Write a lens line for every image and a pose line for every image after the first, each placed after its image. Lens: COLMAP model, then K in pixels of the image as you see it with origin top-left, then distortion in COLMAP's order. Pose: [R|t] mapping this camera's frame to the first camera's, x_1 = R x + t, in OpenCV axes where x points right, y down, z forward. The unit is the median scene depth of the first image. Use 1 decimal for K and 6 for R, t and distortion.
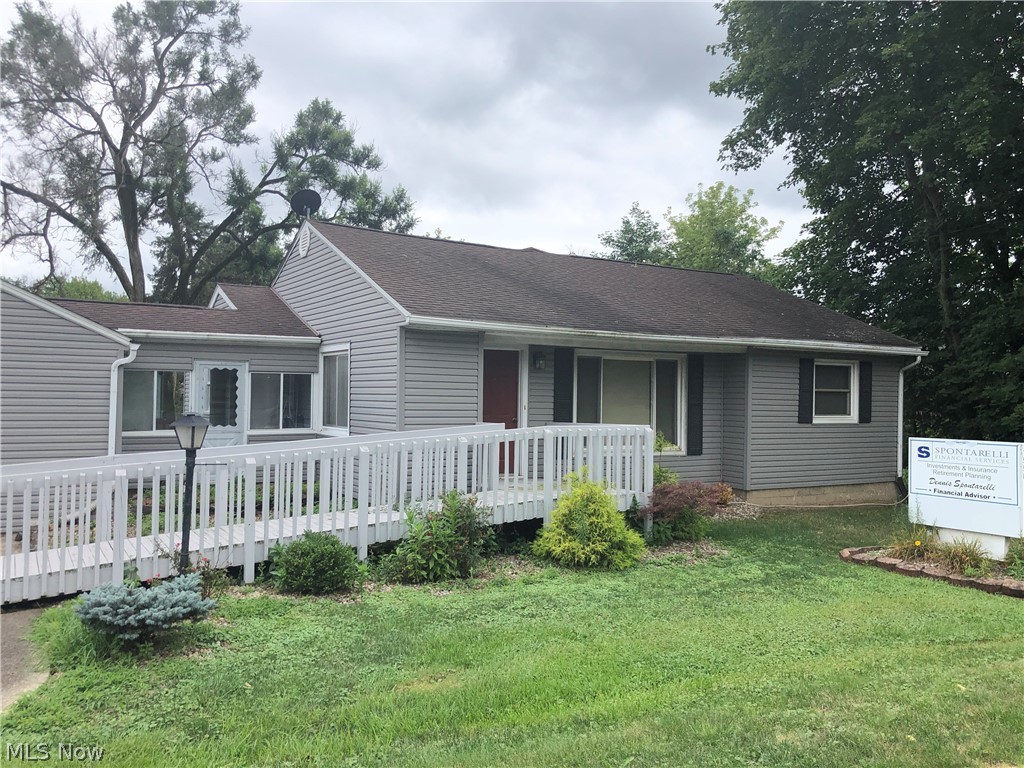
lens RADIAL K [[850.3, 0, 512.3], [0, 850.3, 383.2], [0, 0, 1]] dist [0.041087, -0.008964]
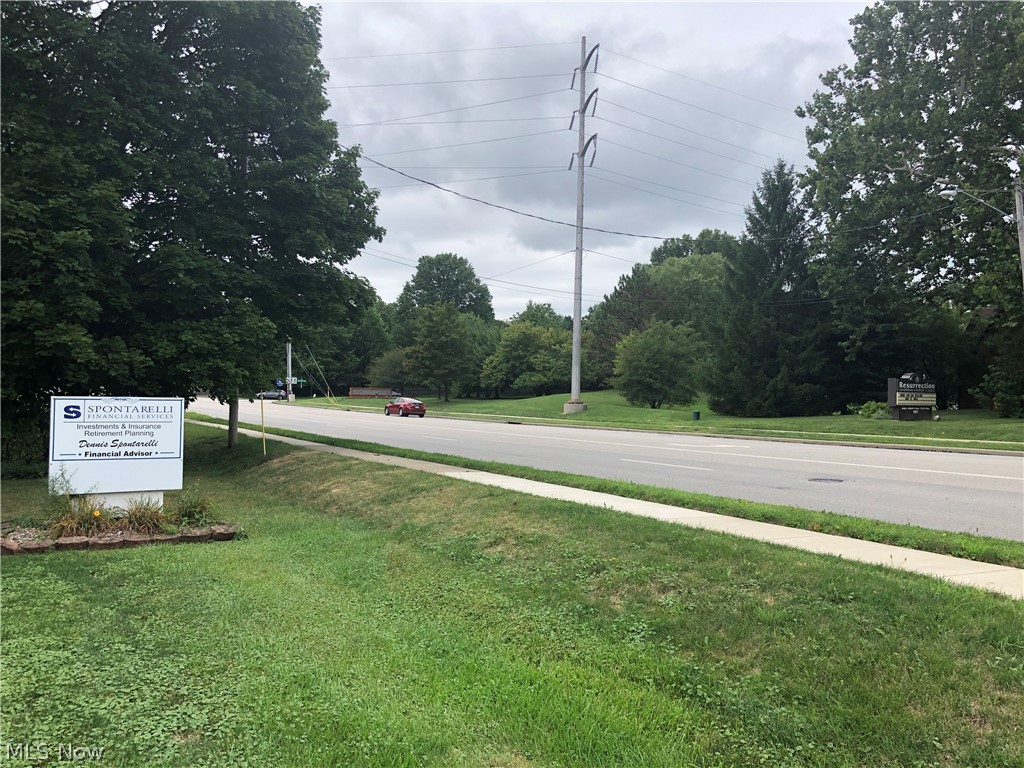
lens RADIAL K [[850.3, 0, 512.2], [0, 850.3, 384.5], [0, 0, 1]] dist [0.041087, -0.008964]
pose [[-0.108879, -0.013039, 0.993969, -0.447272], [-0.048663, 0.998785, 0.007772, 0.023914], [-0.992863, -0.047524, -0.109381, 0.662522]]
